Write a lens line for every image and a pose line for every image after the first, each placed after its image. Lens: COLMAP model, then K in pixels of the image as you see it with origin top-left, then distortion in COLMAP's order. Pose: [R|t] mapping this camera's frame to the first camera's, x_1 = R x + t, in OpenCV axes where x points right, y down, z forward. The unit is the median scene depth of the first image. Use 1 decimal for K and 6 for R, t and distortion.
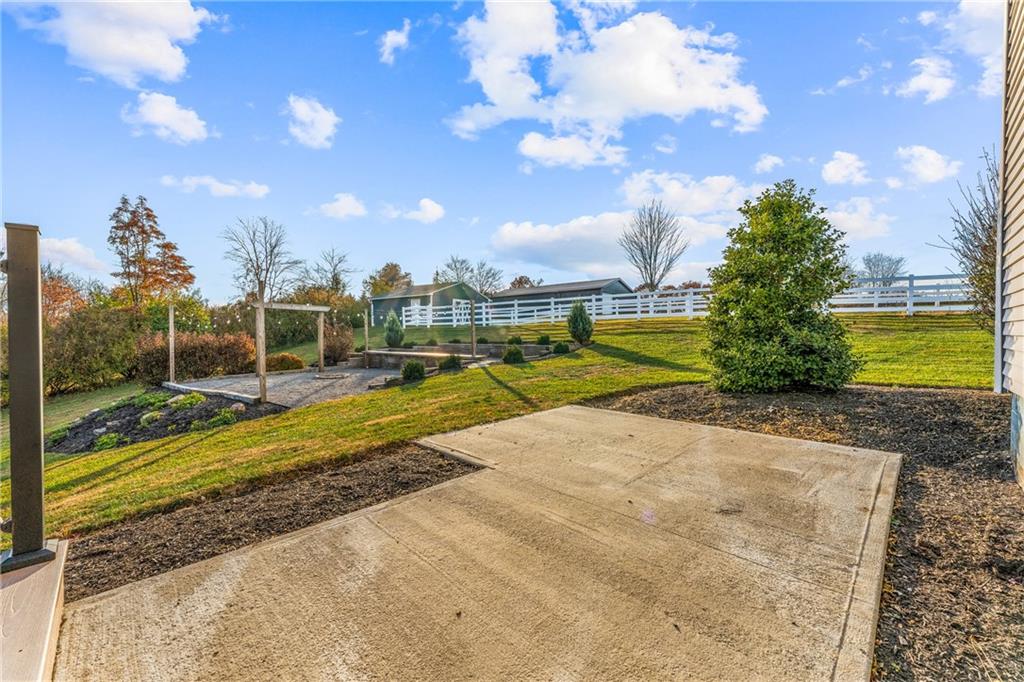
lens RADIAL K [[407.9, 0, 516.4], [0, 407.9, 340.9], [0, 0, 1]] dist [0.001682, -0.002620]
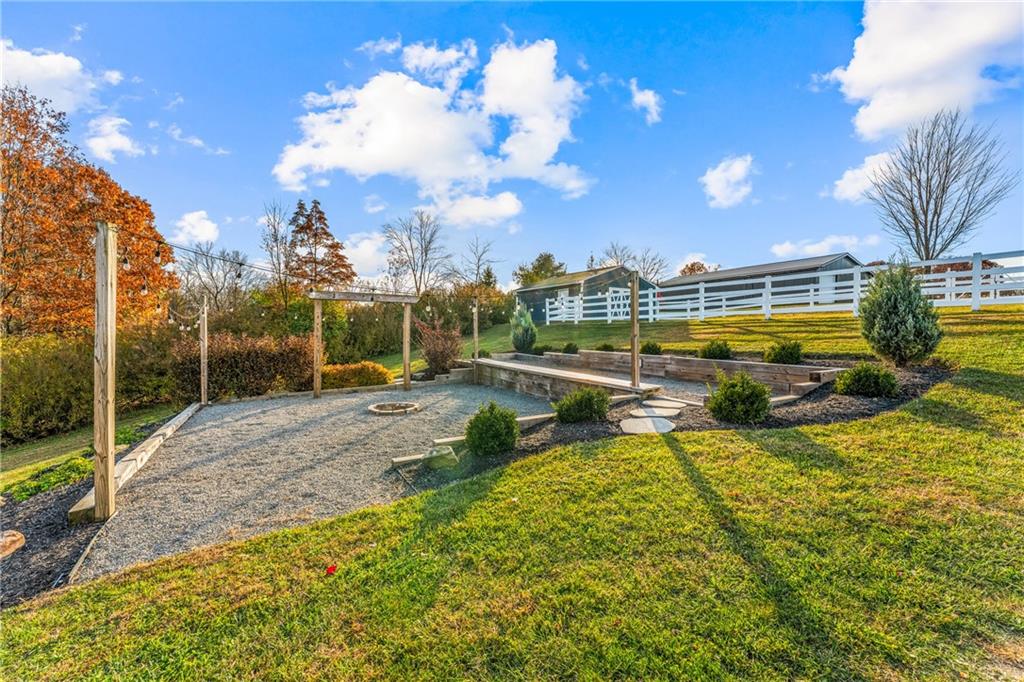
lens RADIAL K [[407.9, 0, 523.3], [0, 407.9, 335.5], [0, 0, 1]] dist [0.001682, -0.002620]
pose [[0.931015, 0.007802, -0.364898, -0.023720], [-0.007447, 0.999969, 0.002379, -0.010535], [0.364906, 0.000503, 0.931044, 0.224082]]
